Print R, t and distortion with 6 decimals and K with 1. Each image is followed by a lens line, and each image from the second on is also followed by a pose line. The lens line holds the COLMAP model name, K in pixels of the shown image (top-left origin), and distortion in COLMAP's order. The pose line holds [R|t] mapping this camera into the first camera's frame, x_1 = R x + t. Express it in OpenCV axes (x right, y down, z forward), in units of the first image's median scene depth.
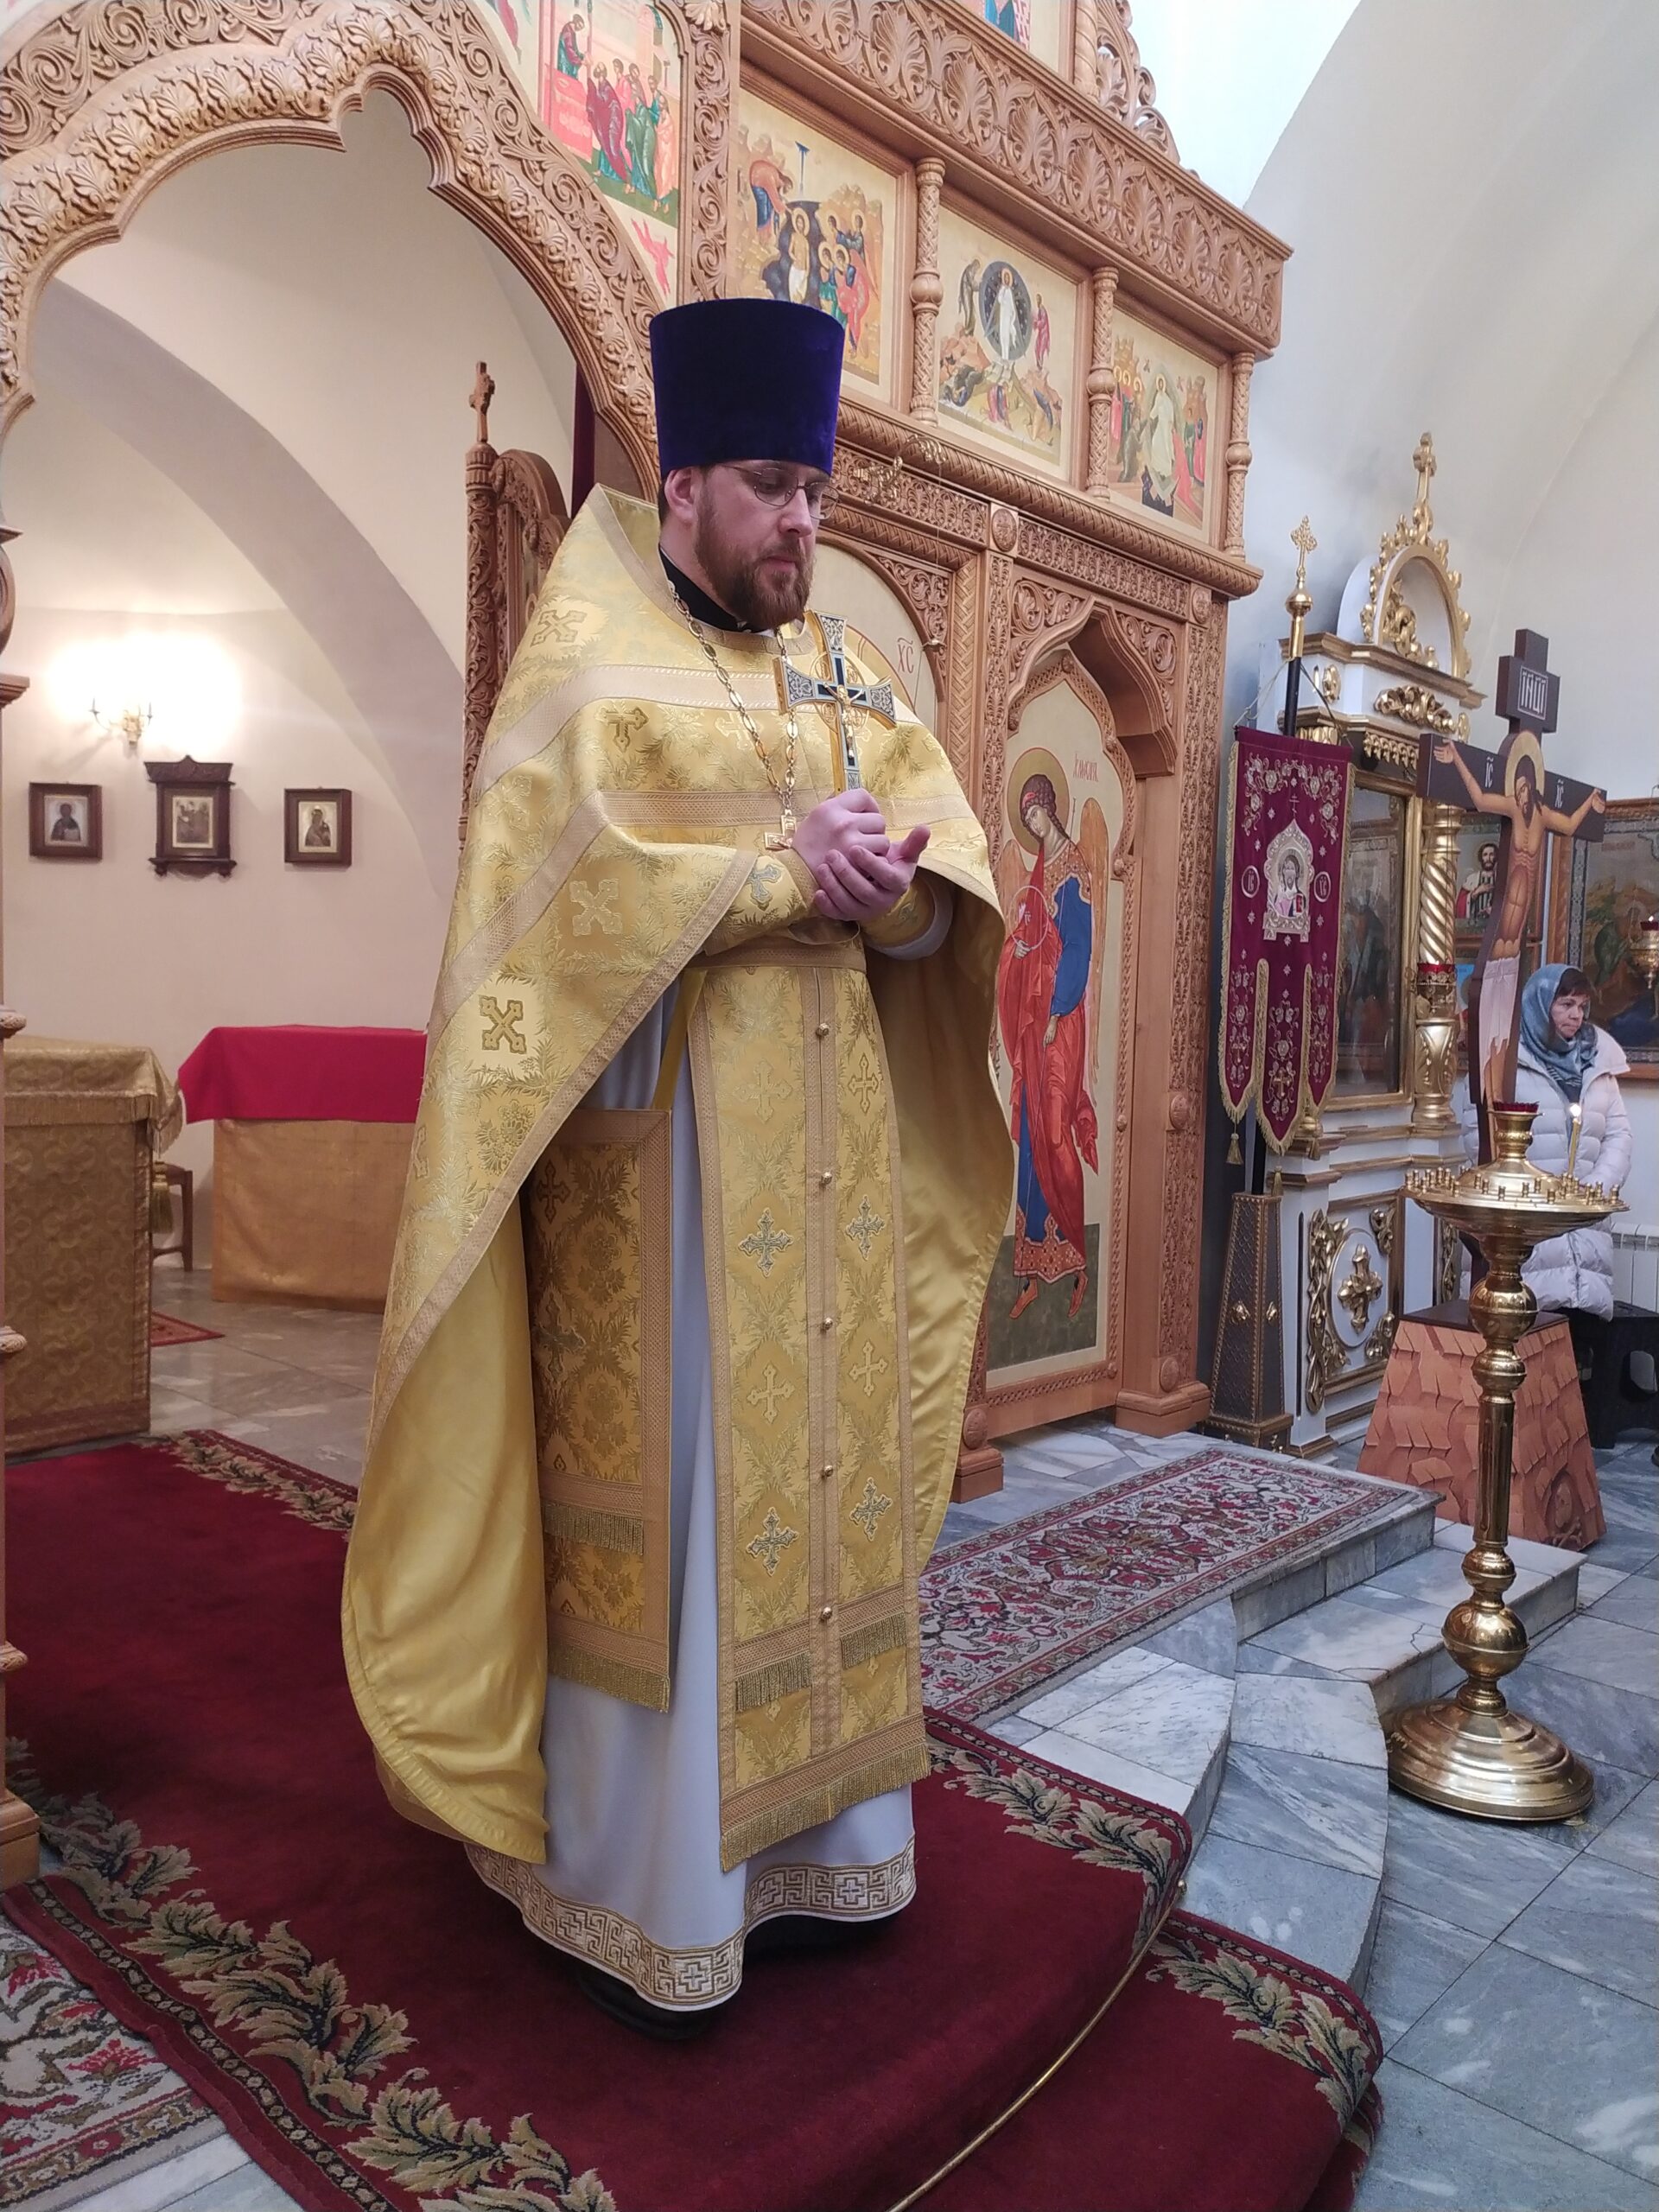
lens RADIAL K [[1653.6, 0, 844.1], [0, 1653.6, 1100.8], [0, 0, 1]] dist [0.083780, -0.088869]
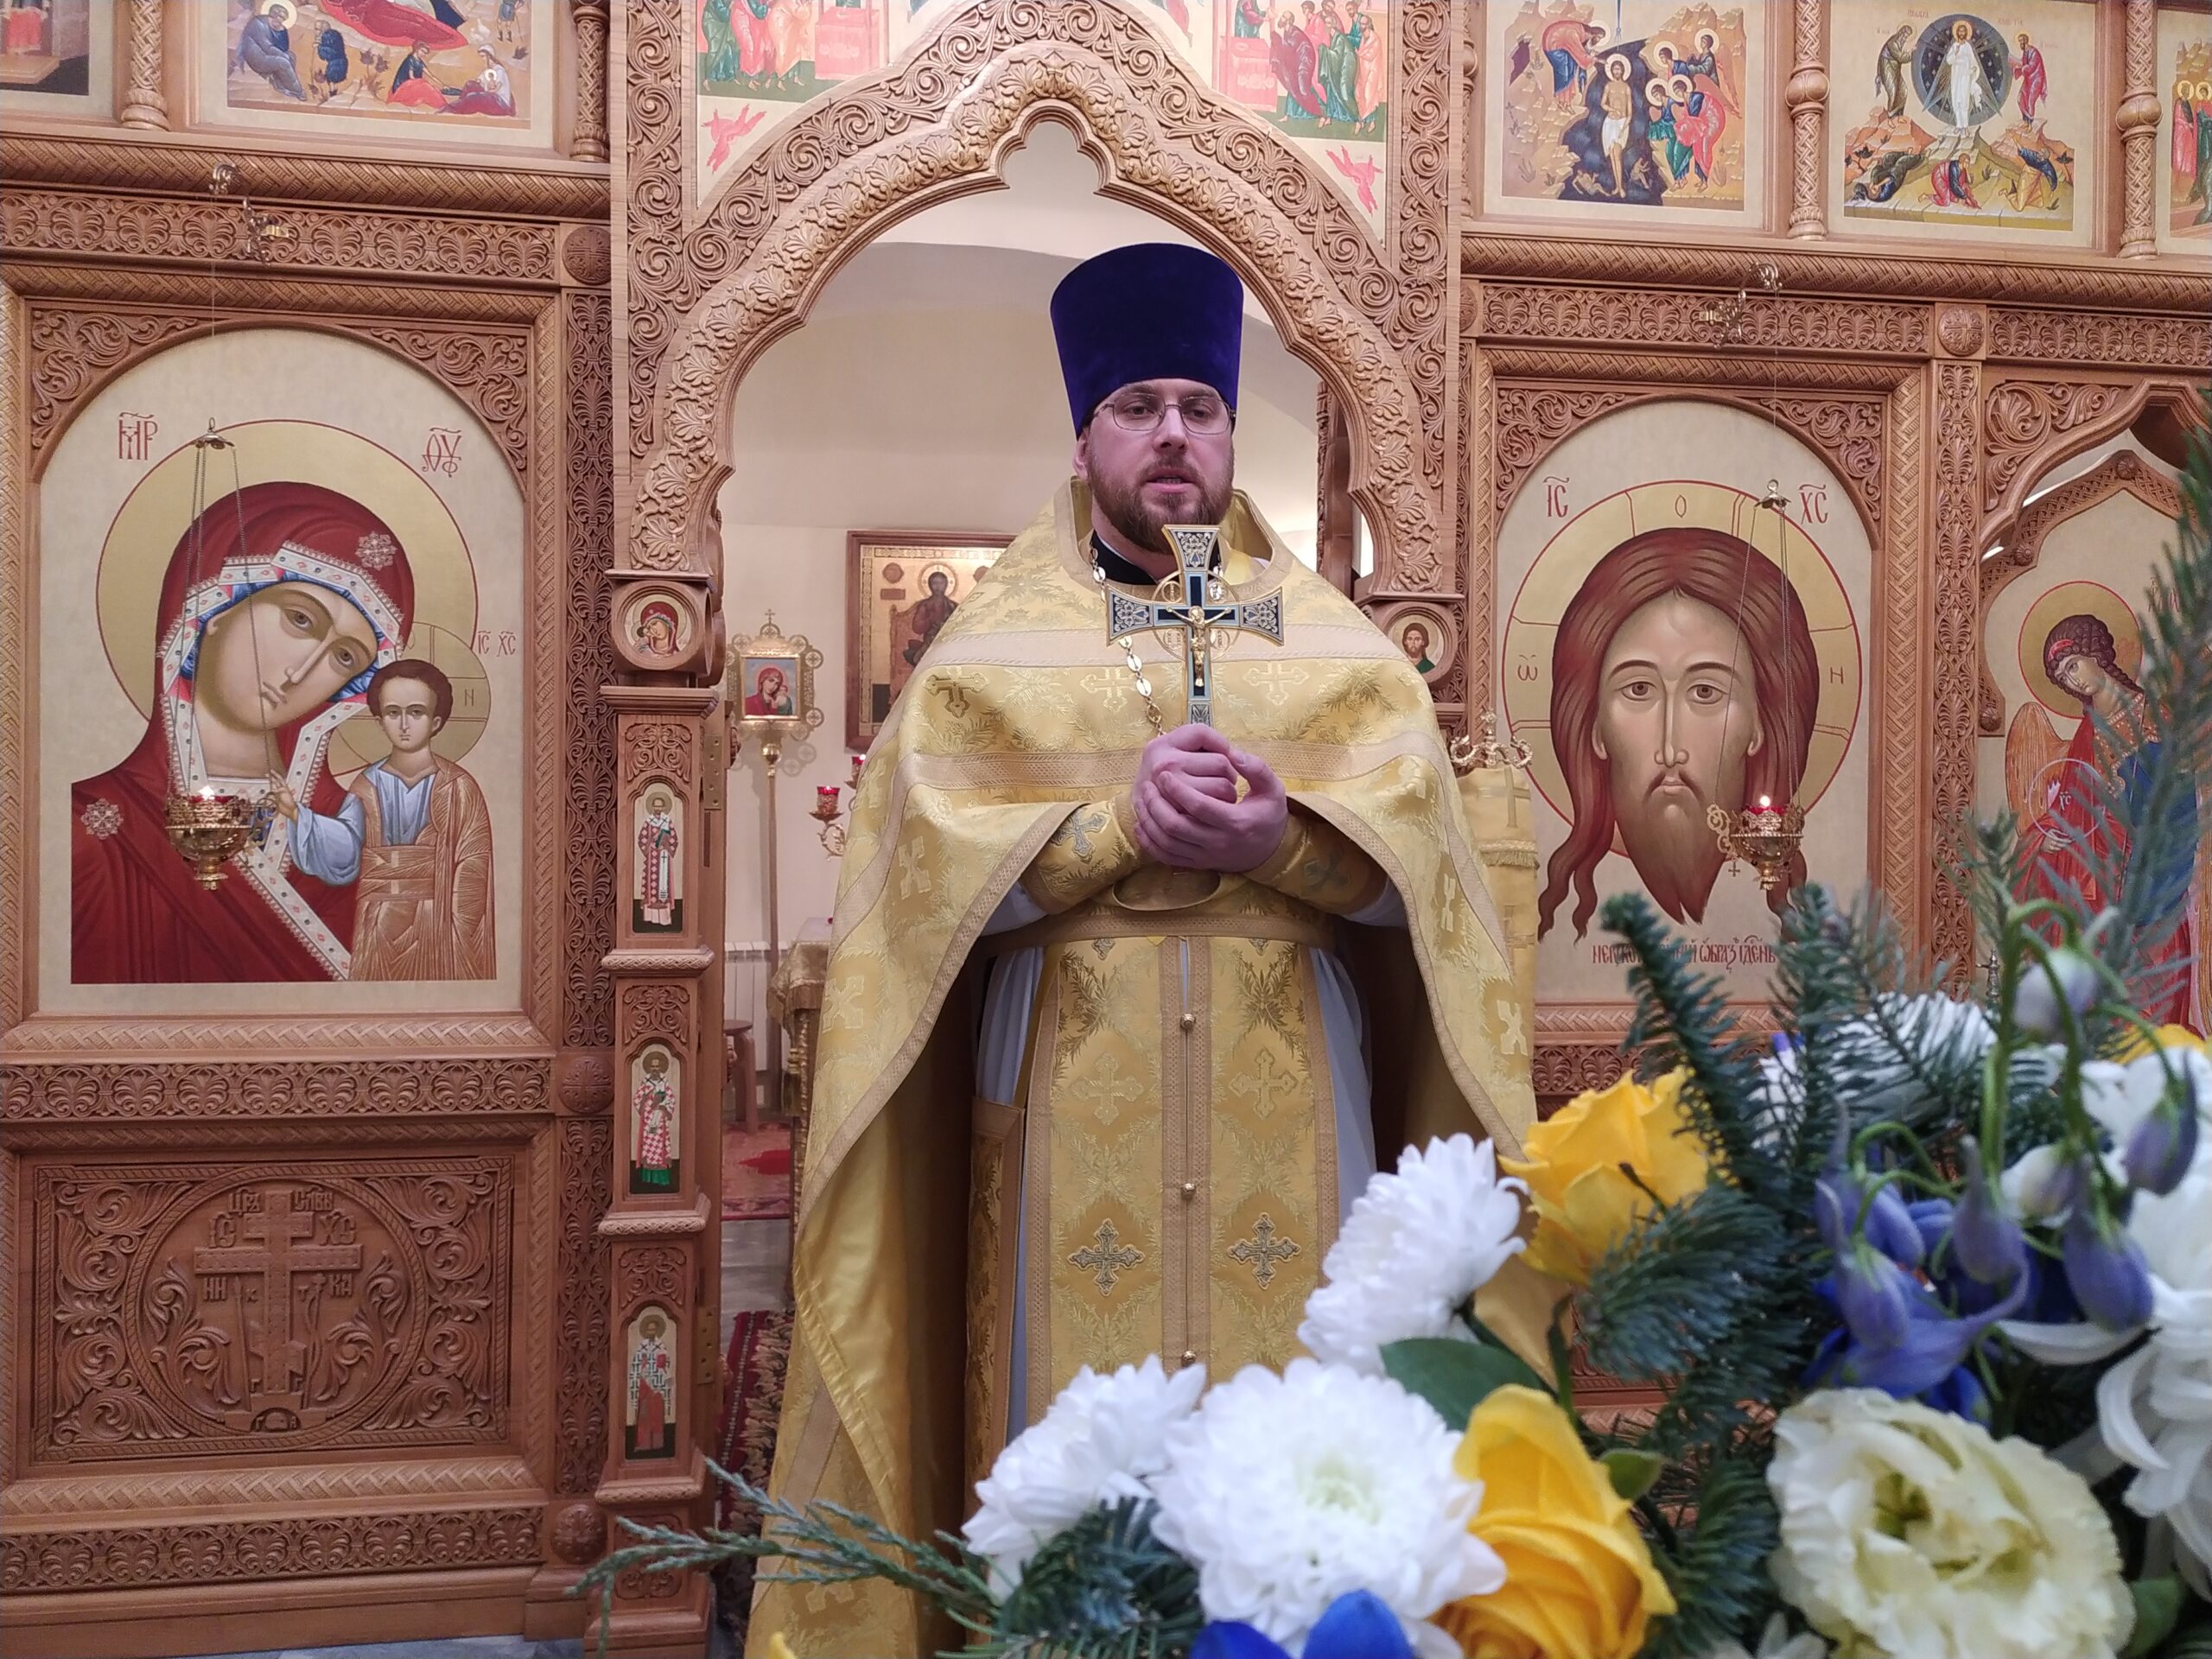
lens RADIAL K [[1638.1, 0, 1109.8], [0, 1638.1, 826.7], [0, 0, 1]] dist [0.088467, -0.111920]
pose [[0.776674, -0.017182, -0.629669, 0.289486], [-0.023381, 0.998153, -0.056077, -0.050230], [0.629469, 0.058276, 0.774837, 0.136847]]
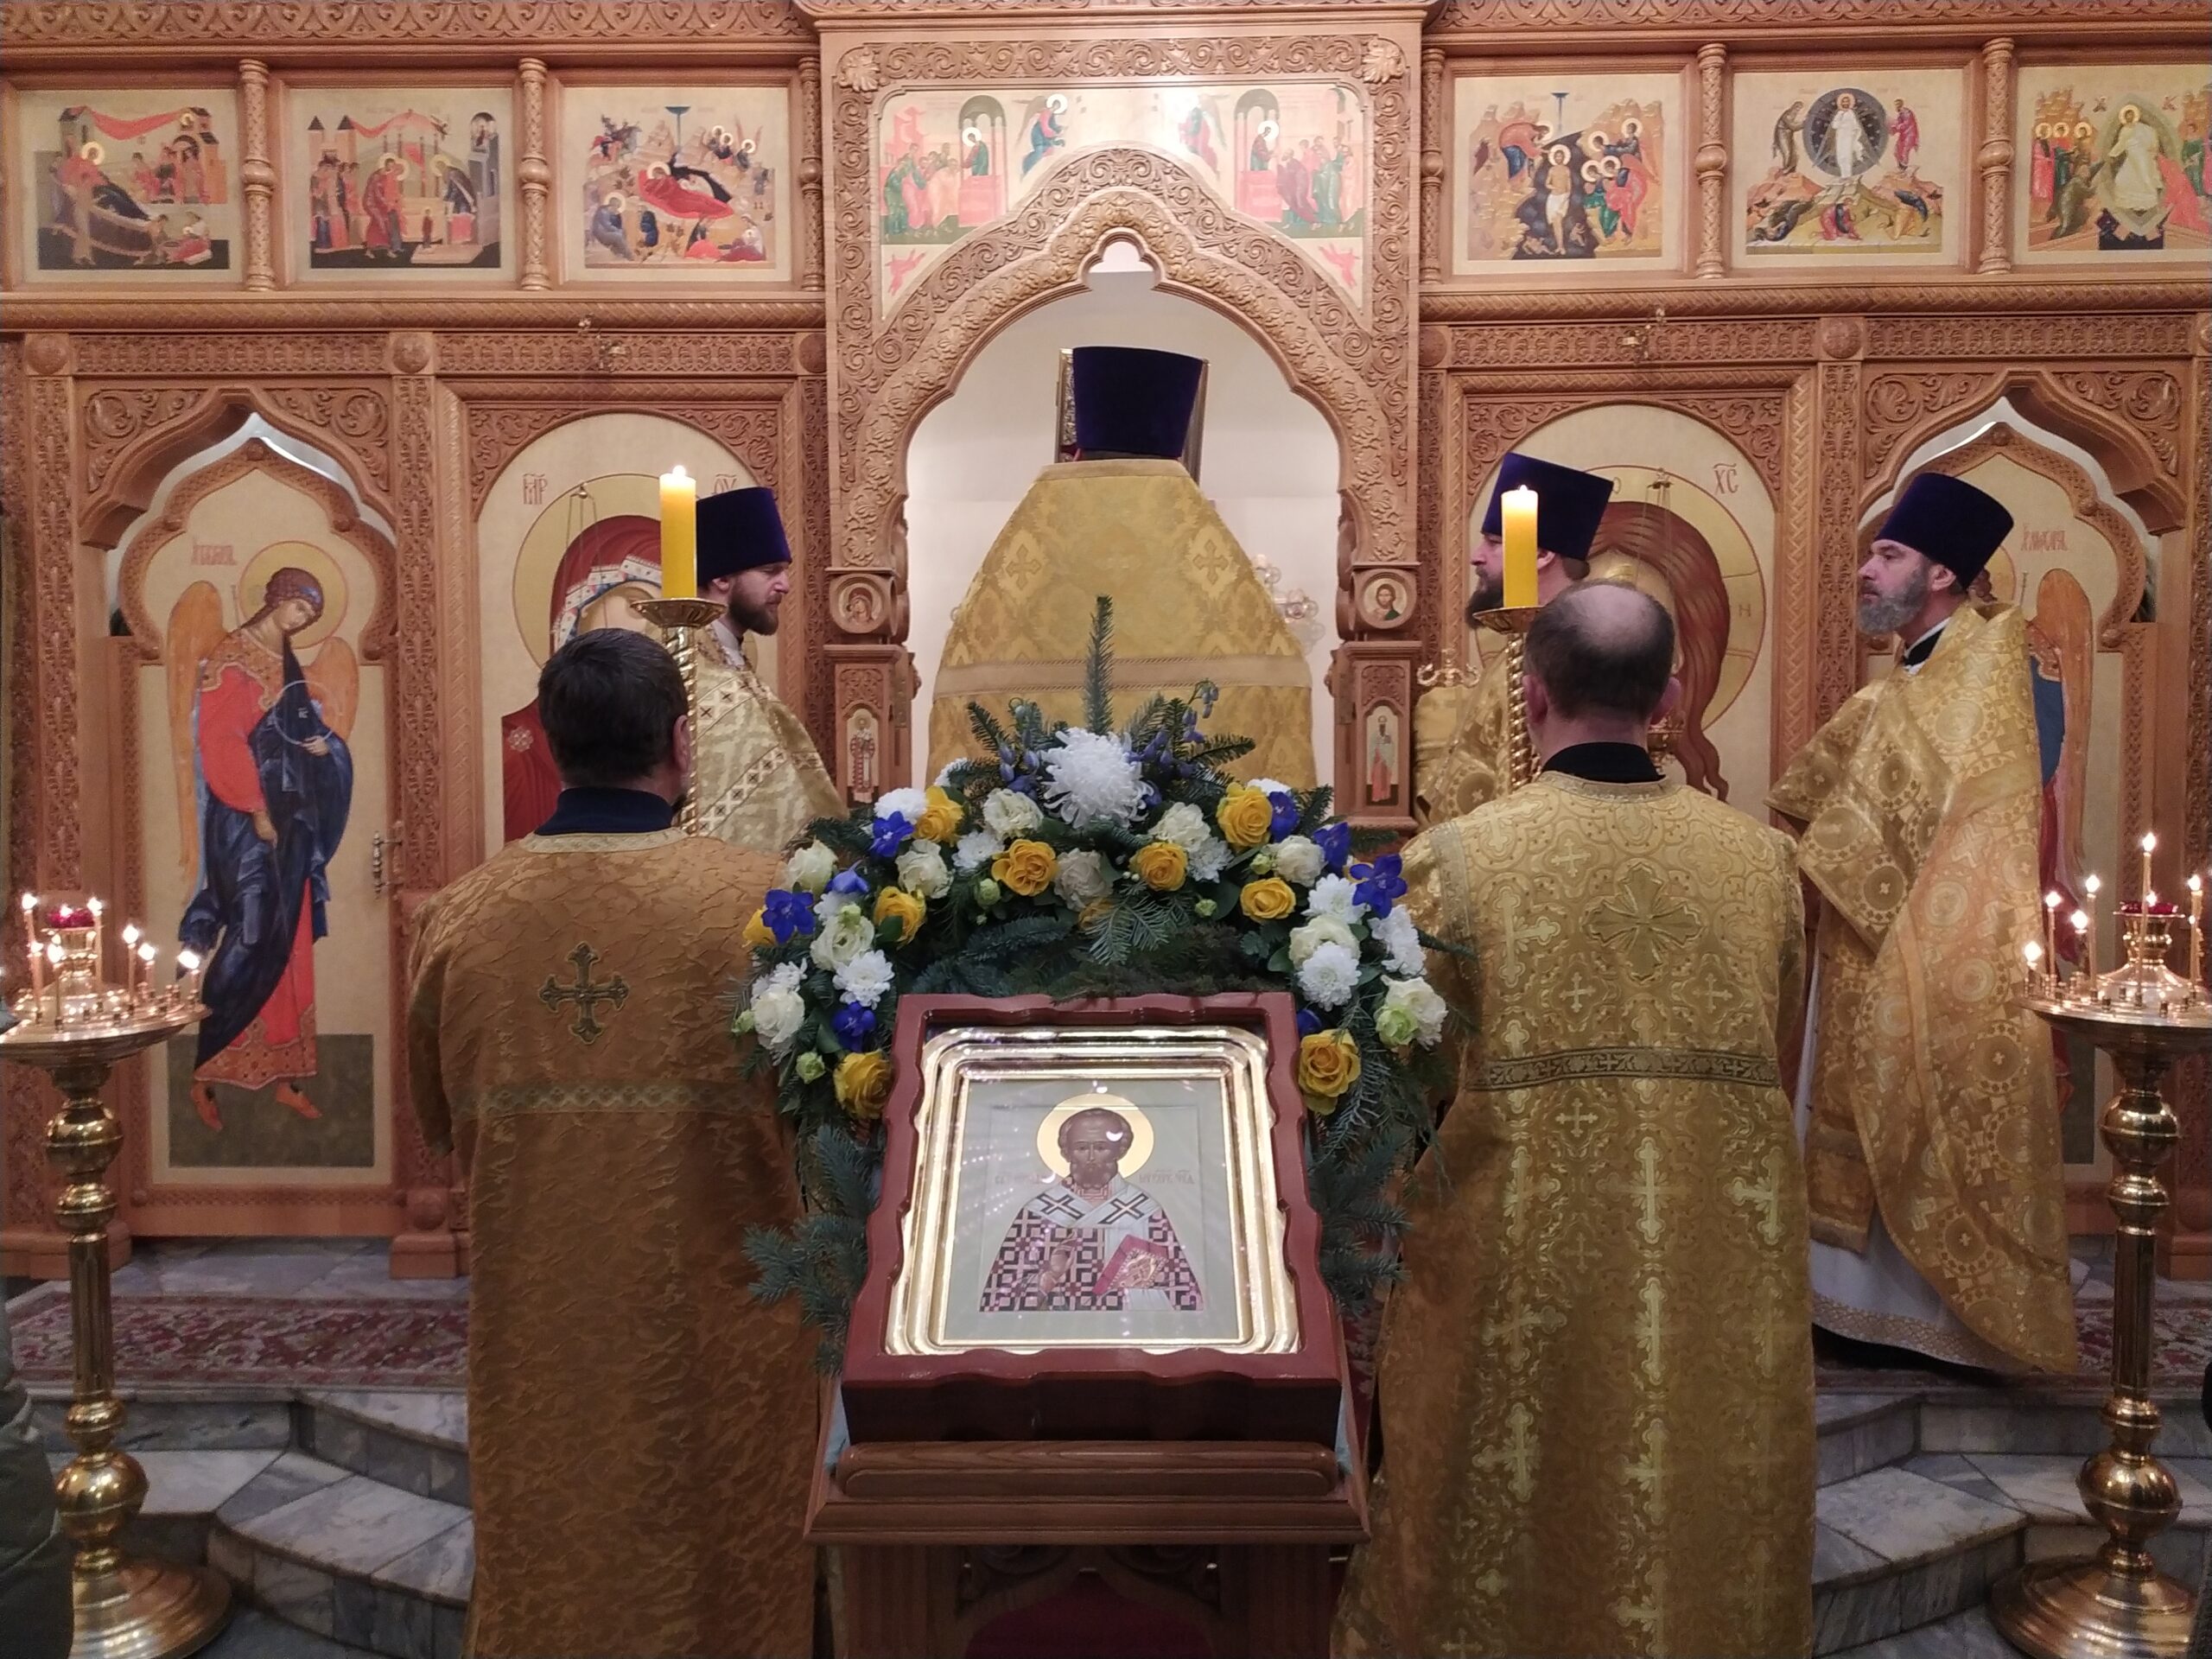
lens RADIAL K [[1722.4, 0, 1103.4], [0, 1722.4, 855.0], [0, 0, 1]] dist [0.096342, -0.112205]
pose [[0.663566, -0.002479, -0.748113, 0.626934], [-0.019238, 0.999607, -0.020377, 0.009679], [0.747870, 0.027914, 0.663258, -0.057534]]
